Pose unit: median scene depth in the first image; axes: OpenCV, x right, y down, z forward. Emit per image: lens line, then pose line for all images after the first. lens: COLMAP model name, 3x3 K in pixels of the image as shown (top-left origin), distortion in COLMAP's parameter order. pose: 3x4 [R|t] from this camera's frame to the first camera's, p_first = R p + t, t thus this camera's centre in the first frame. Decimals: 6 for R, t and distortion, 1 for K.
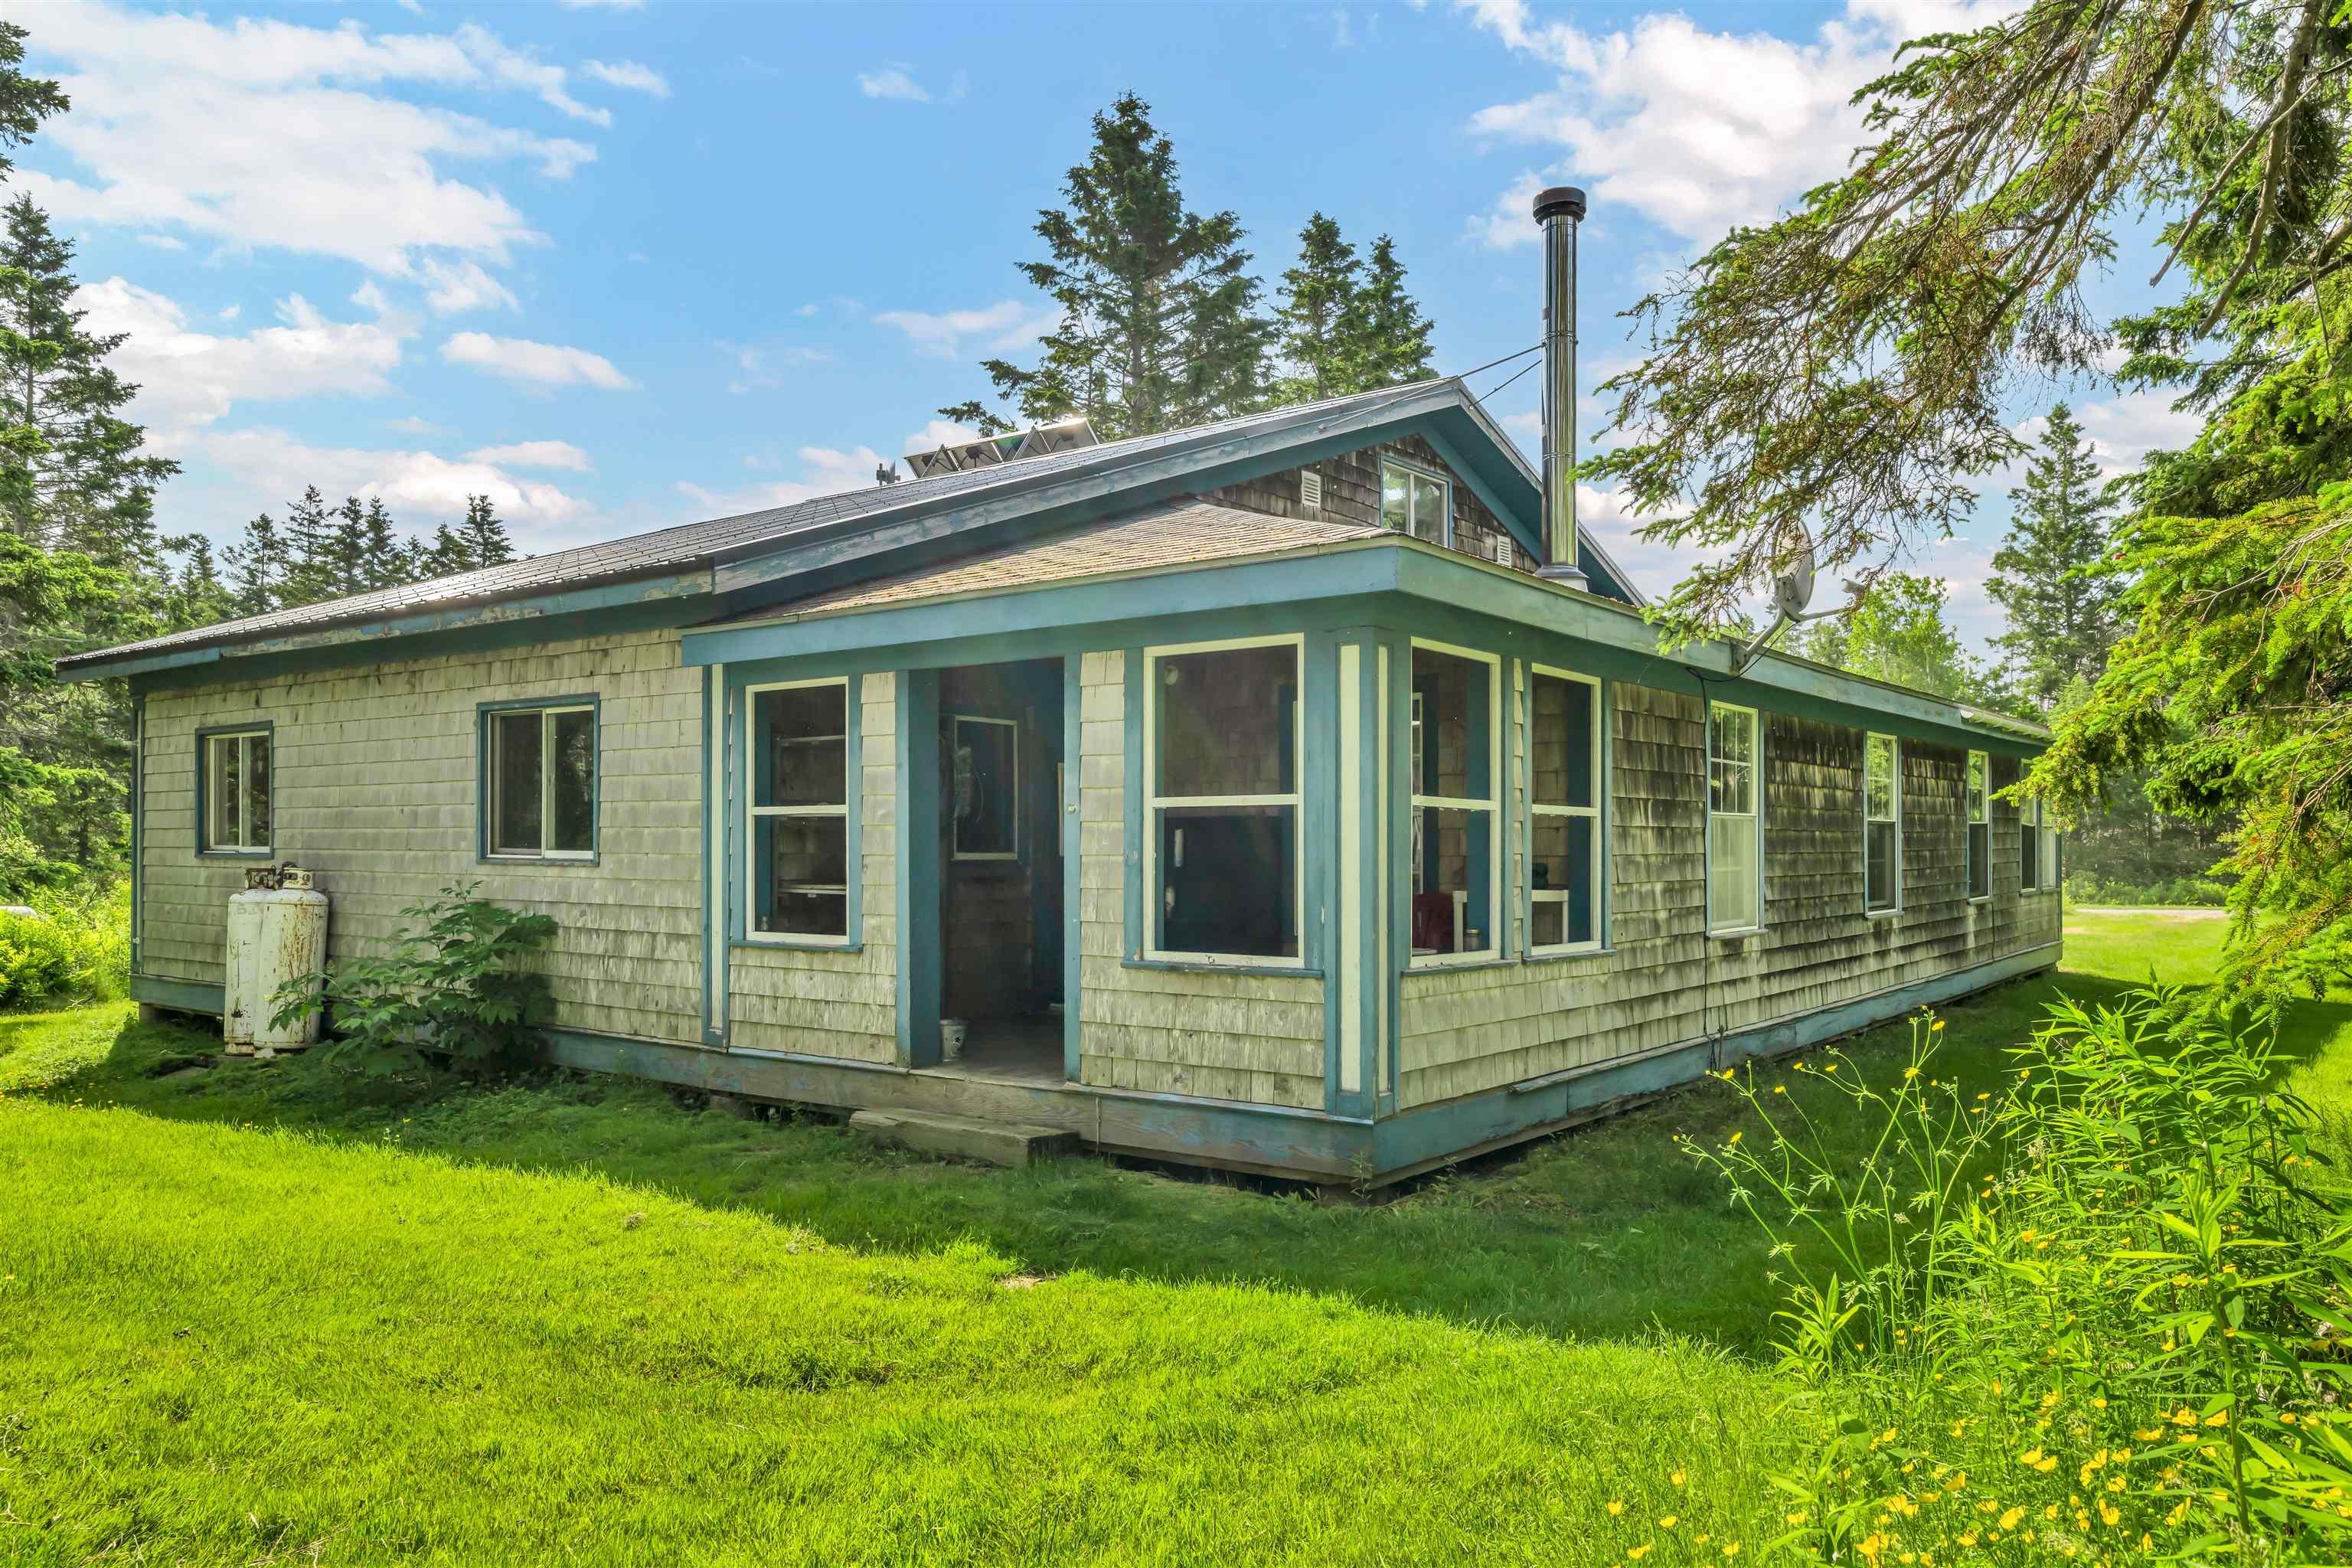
lens RADIAL K [[1632.2, 0, 1170.8], [0, 1632.2, 835.6], [0, 0, 1]] dist [-0.001142, -0.003438]
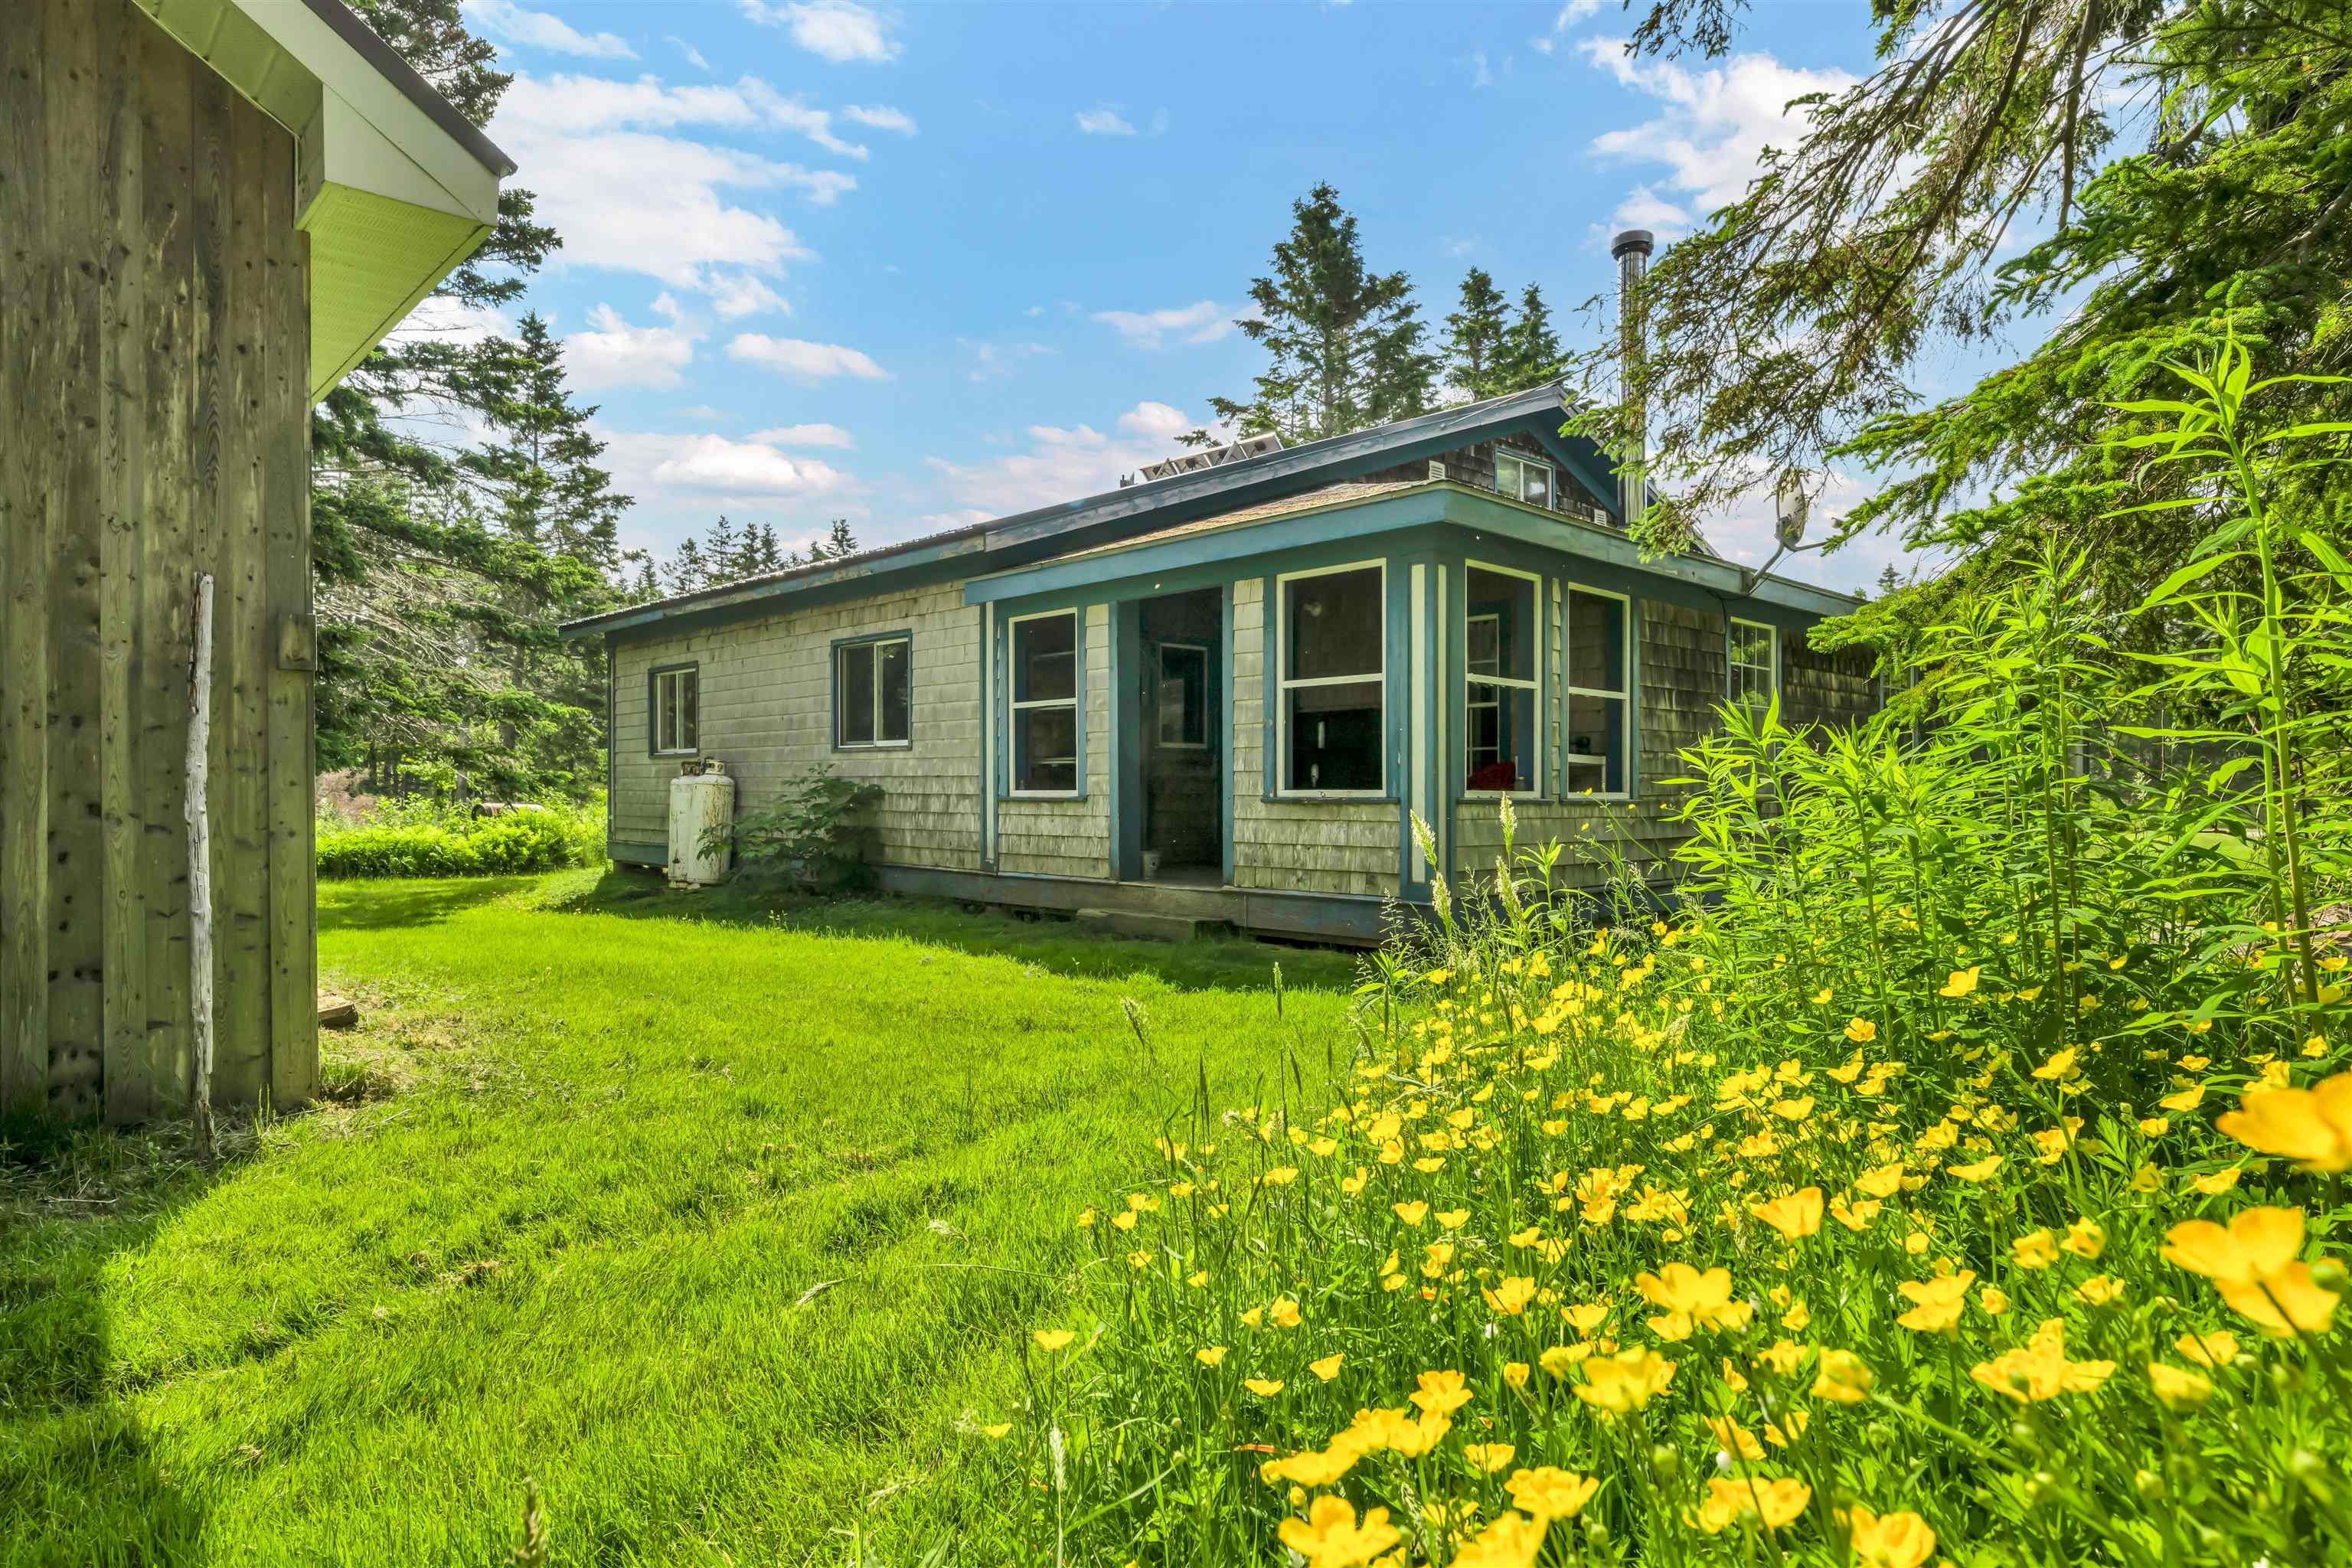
lens RADIAL K [[1303.0, 0, 1175.5], [0, 1303.0, 792.8], [0, 0, 1]] dist [-0.006802, 0.003680]
pose [[0.988551, -0.002260, -0.150868, 0.050092], [0.003494, 0.999963, 0.007914, 0.047911], [0.150845, -0.008350, 0.988522, -0.094022]]
